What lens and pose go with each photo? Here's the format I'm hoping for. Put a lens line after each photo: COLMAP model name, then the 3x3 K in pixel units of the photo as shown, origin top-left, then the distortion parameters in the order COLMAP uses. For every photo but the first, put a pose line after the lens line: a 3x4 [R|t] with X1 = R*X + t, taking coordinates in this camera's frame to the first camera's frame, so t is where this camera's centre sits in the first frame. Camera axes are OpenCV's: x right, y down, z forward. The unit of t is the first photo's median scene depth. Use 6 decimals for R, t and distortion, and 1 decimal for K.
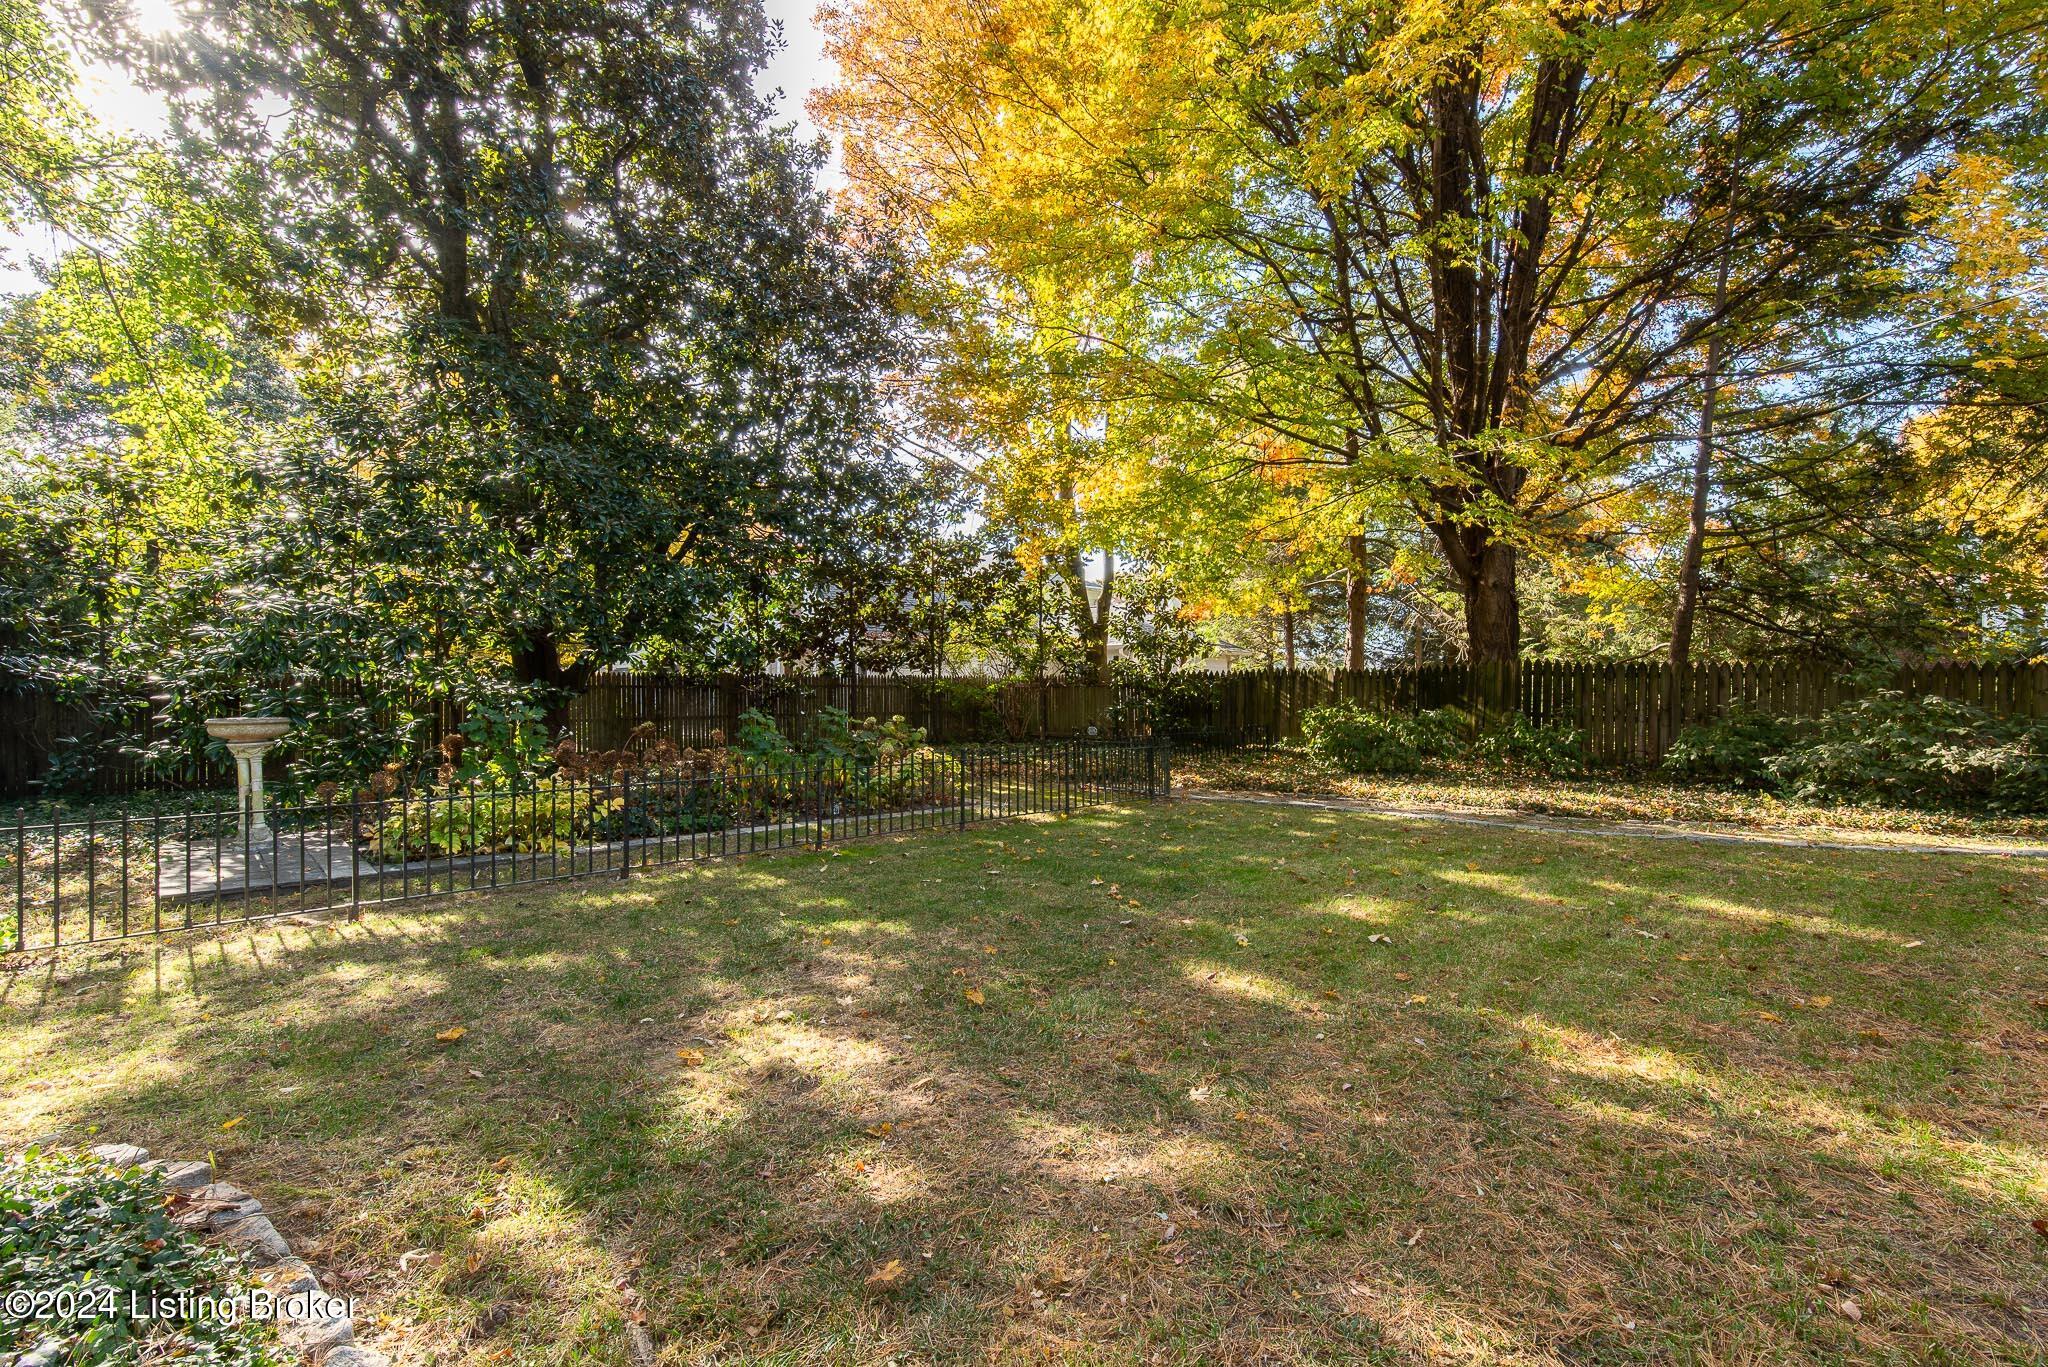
lens RADIAL K [[915.8, 0, 1018.6], [0, 915.8, 677.1], [0, 0, 1]] dist [0.001768, -0.001370]
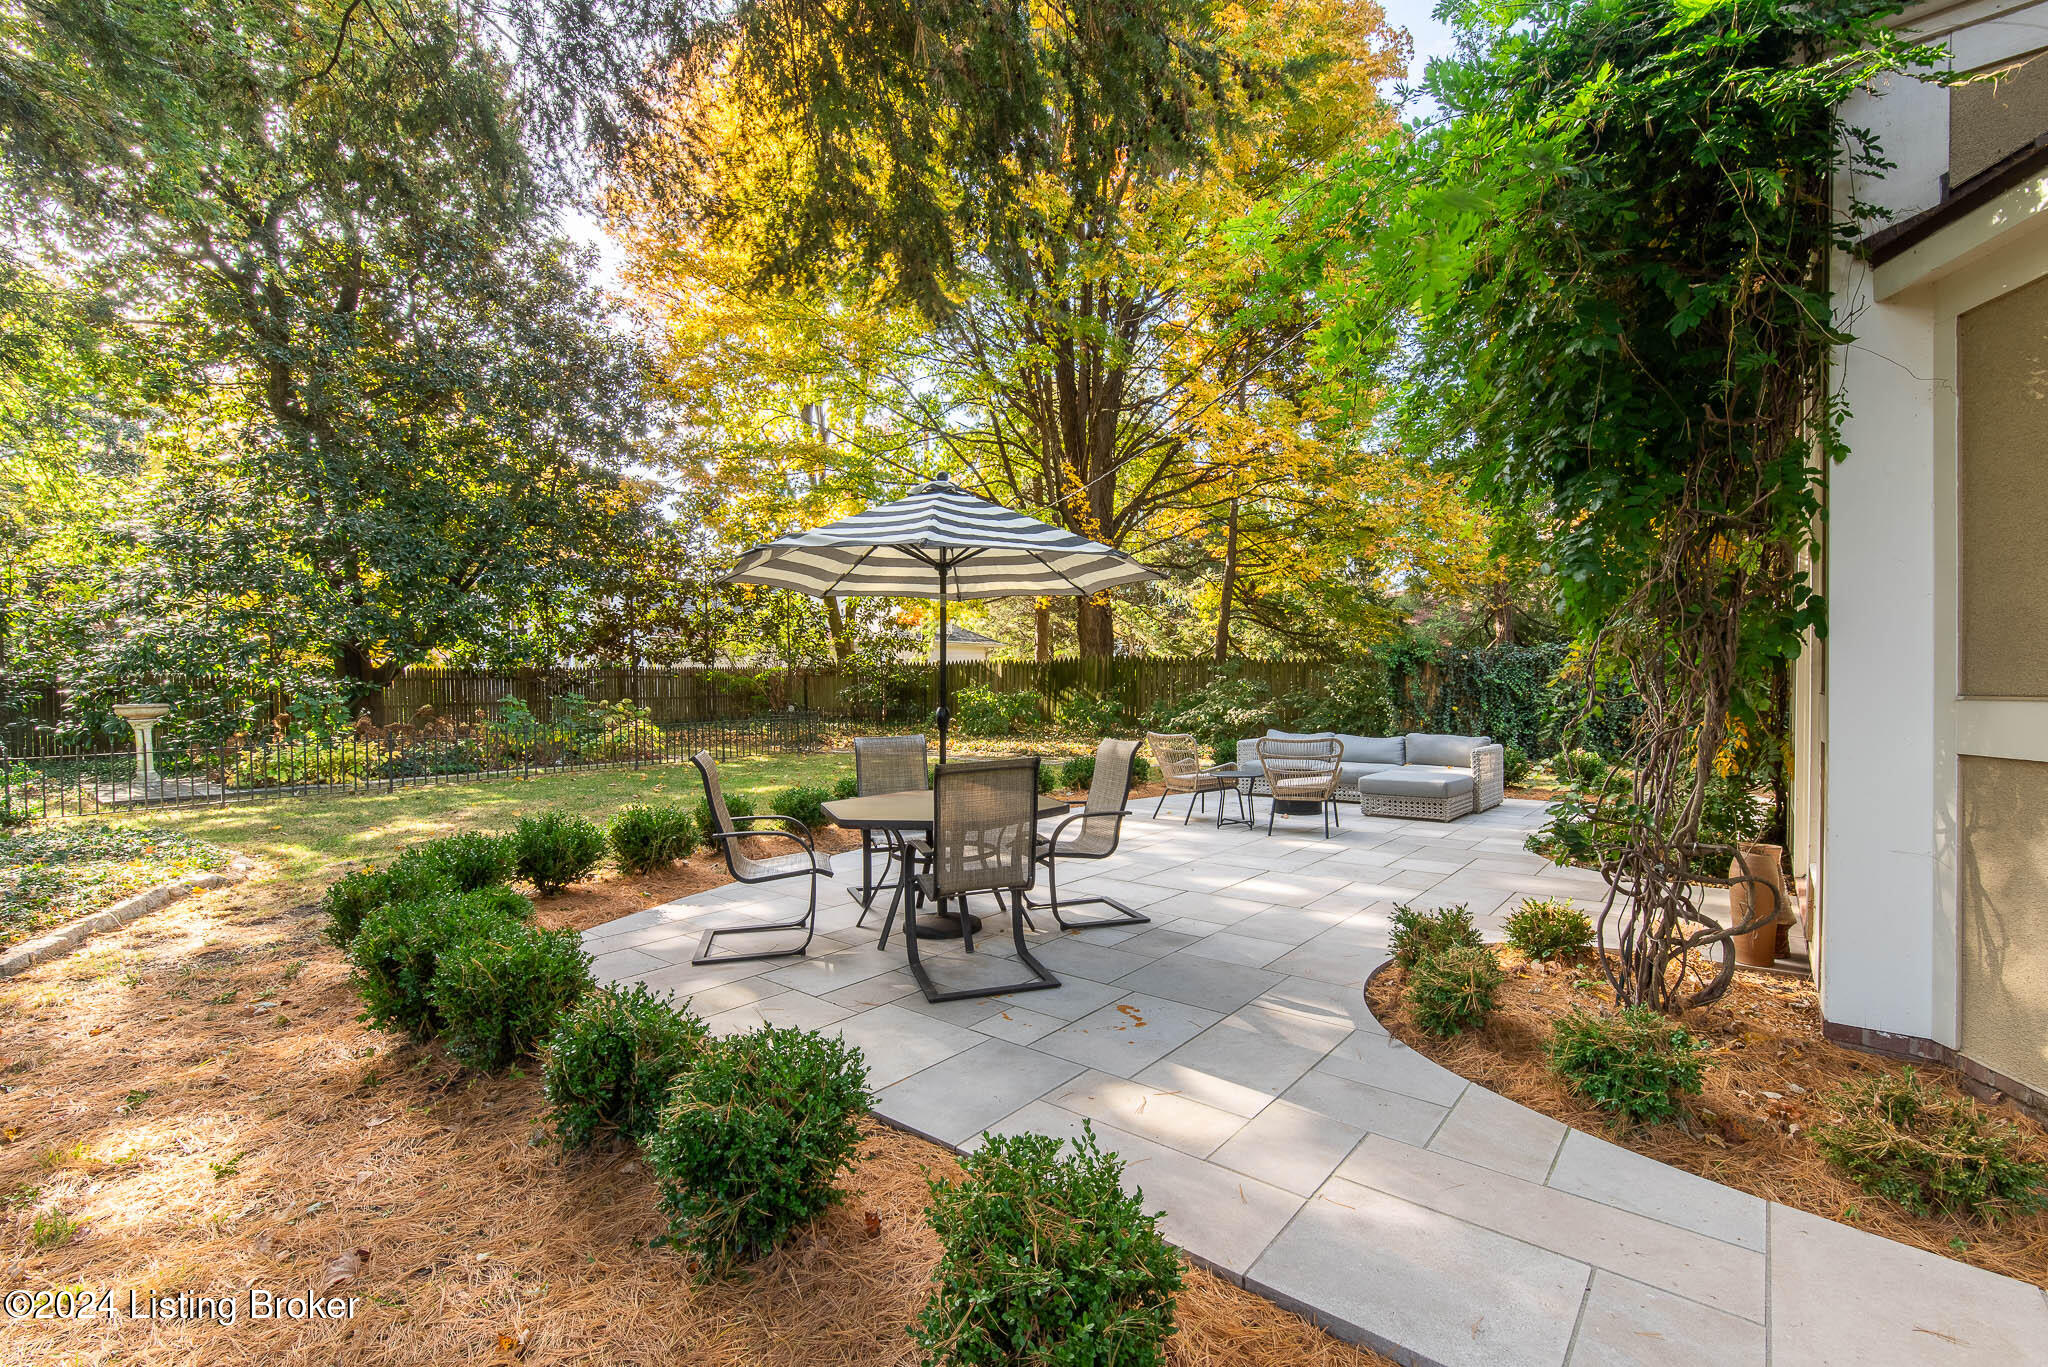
lens RADIAL K [[915.8, 0, 1027.8], [0, 915.8, 677.5], [0, 0, 1]] dist [0.001768, -0.001370]
pose [[0.992891, -0.009590, 0.118640, 0.365624], [0.007523, 0.999812, 0.017852, -0.013370], [-0.118789, -0.016833, 0.992777, -0.556656]]
